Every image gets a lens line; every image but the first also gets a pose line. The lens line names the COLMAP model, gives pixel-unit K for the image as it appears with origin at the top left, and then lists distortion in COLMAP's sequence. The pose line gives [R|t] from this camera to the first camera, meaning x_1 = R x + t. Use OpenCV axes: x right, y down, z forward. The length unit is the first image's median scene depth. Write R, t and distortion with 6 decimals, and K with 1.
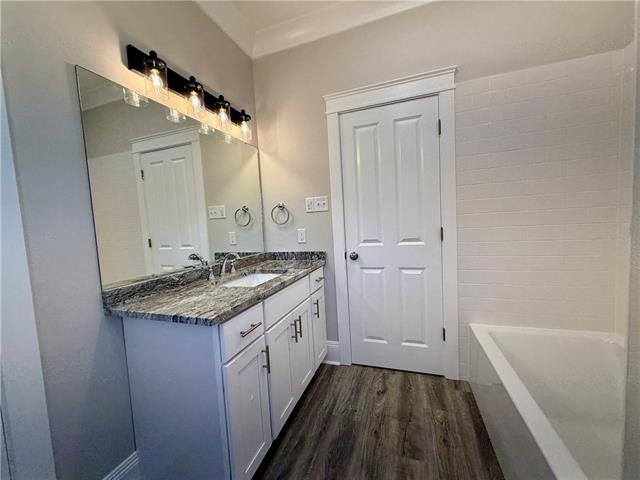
lens RADIAL K [[253.8, 0, 320.0], [0, 253.8, 240.0], [0, 0, 1]] dist [-0.000406, -0.000031]
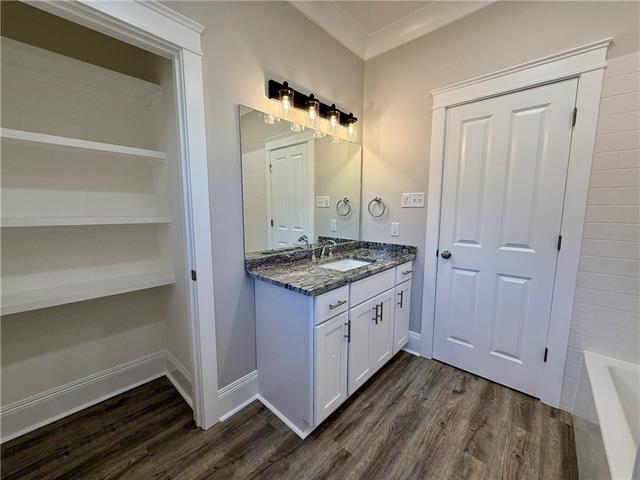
lens RADIAL K [[253.8, 0, 320.0], [0, 253.8, 240.0], [0, 0, 1]] dist [-0.000406, -0.000031]
pose [[0.918973, 0.105340, -0.379989, 0.055125], [-0.080521, 0.993482, 0.080679, -0.036756], [0.386011, -0.043545, 0.921466, -0.109168]]
